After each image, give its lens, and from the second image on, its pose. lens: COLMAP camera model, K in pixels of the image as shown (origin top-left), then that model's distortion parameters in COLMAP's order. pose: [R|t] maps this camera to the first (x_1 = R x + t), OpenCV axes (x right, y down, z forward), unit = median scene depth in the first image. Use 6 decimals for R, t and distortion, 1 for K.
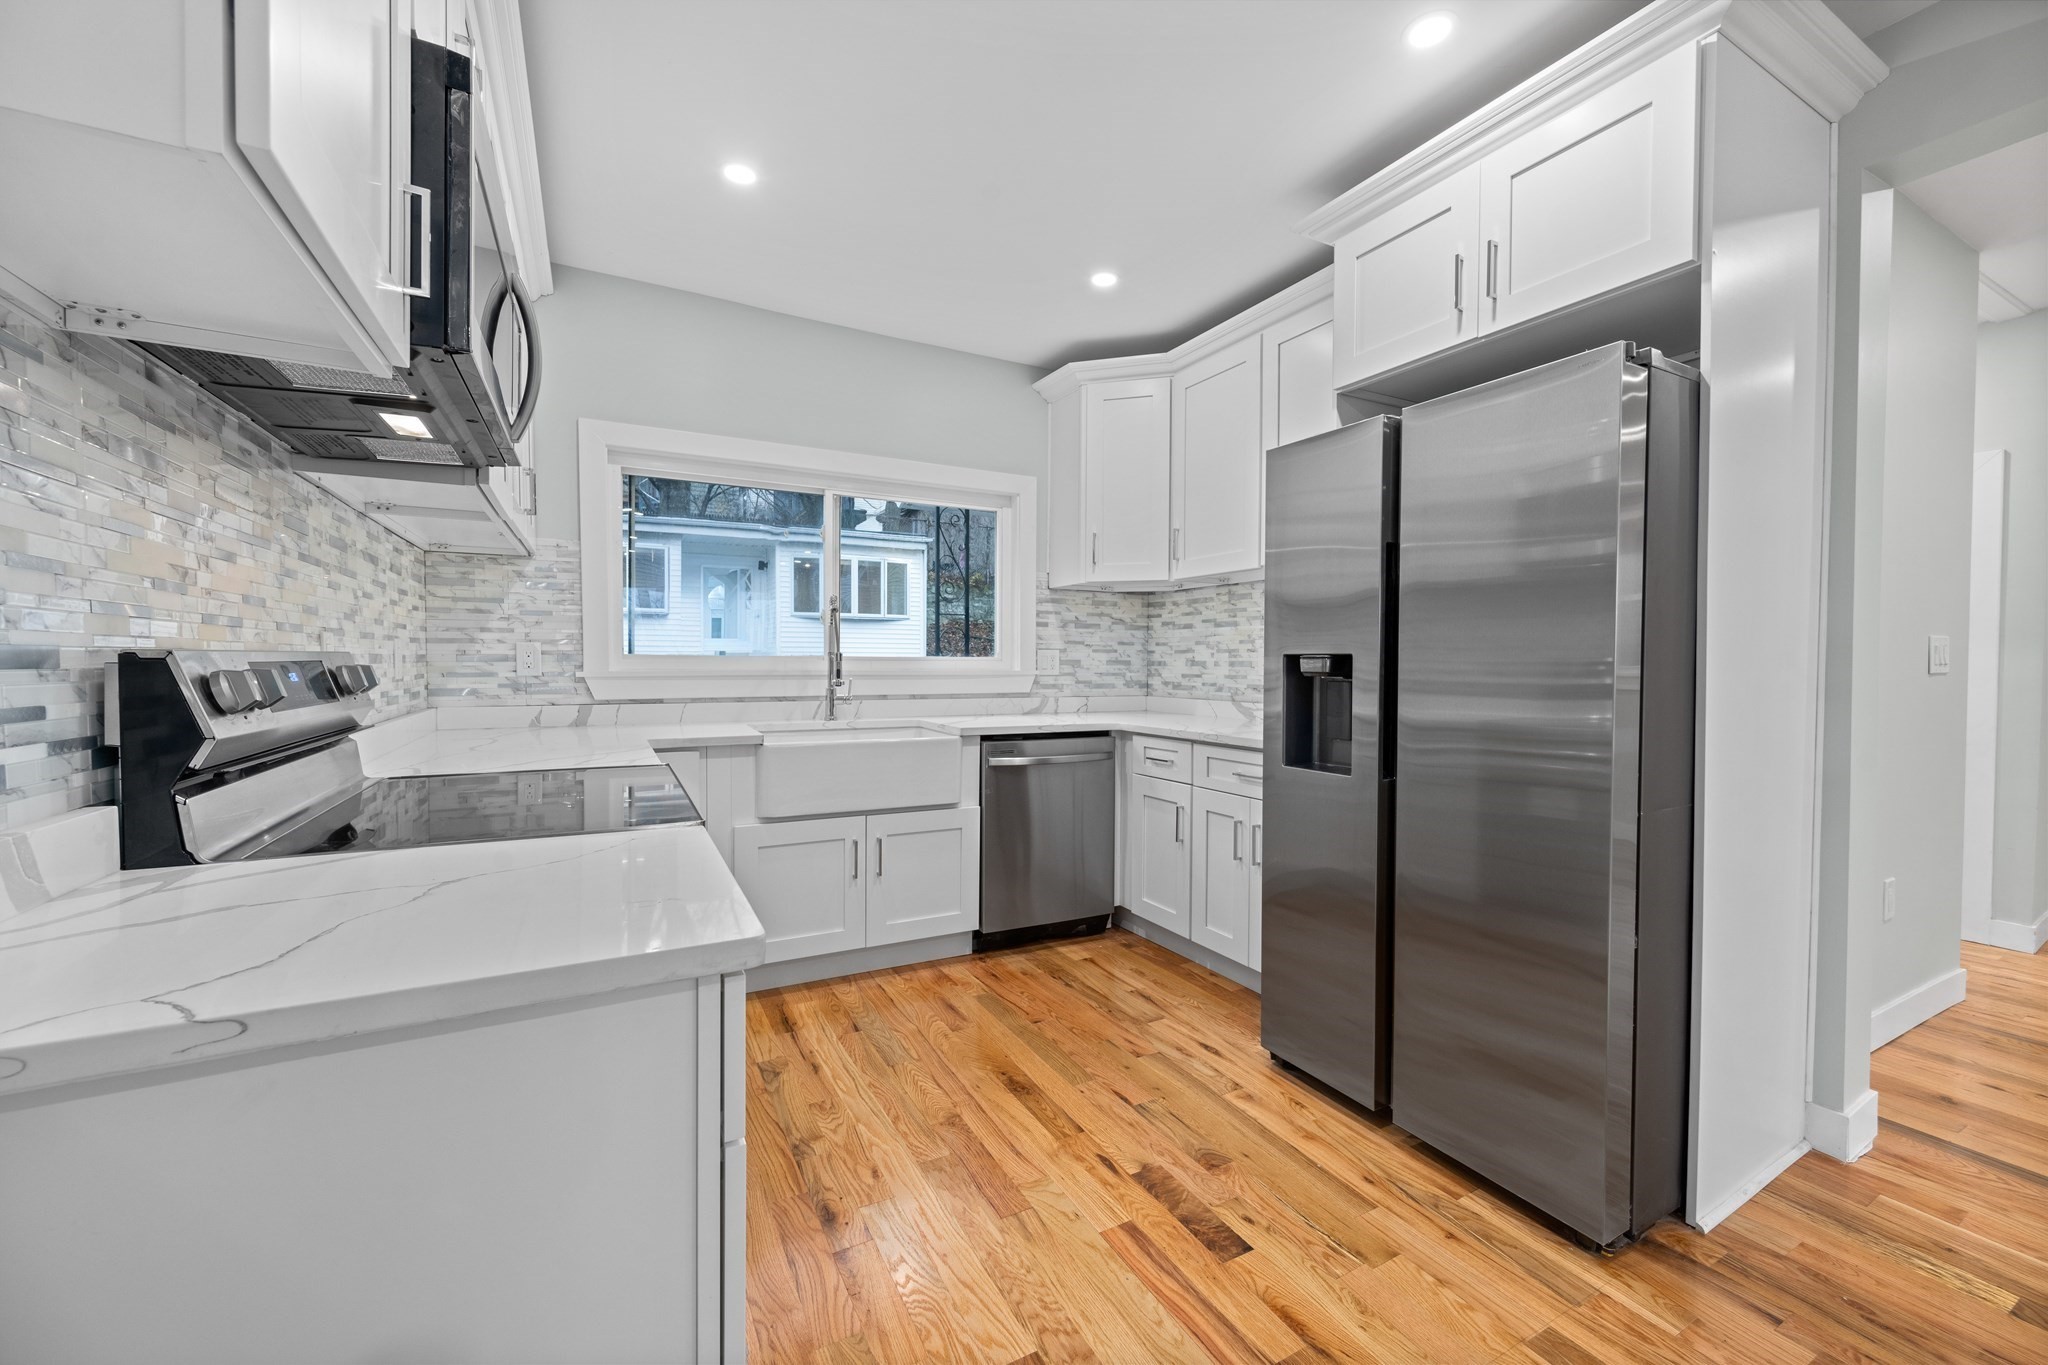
lens RADIAL K [[806.0, 0, 1032.4], [0, 806.0, 680.3], [0, 0, 1]] dist [-0.001788, 0.000099]
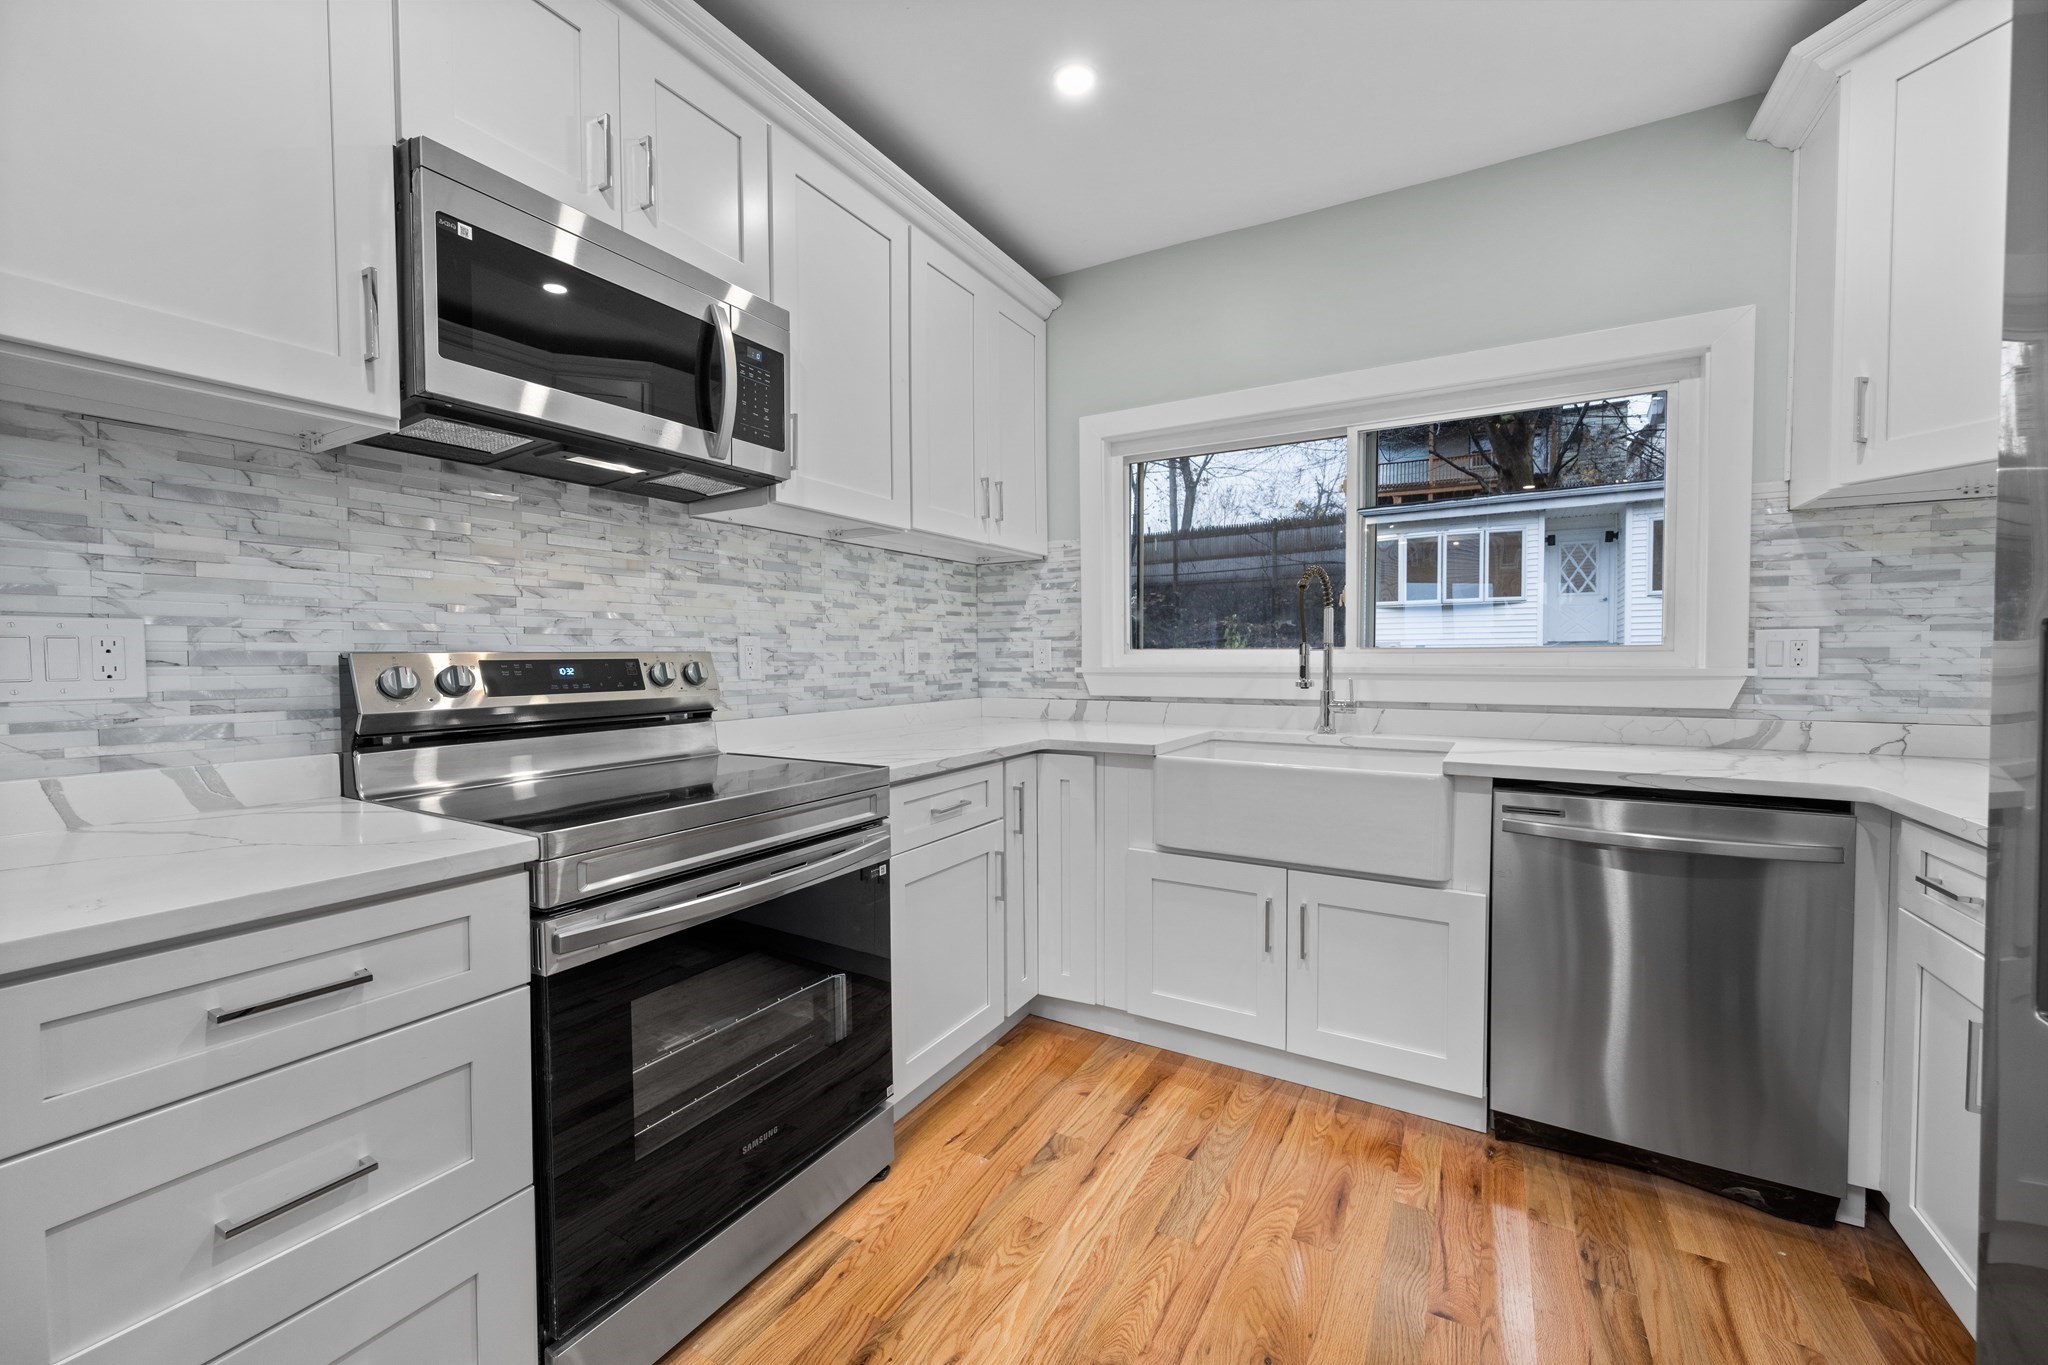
lens RADIAL K [[802.9, 0, 1029.8], [0, 802.9, 679.8], [0, 0, 1]] dist [-0.000583, -0.000064]
pose [[0.524829, 0.018109, -0.851015, 0.291545], [-0.012556, 0.999830, 0.013532, -0.008425], [0.851115, 0.003584, 0.524967, 0.443741]]
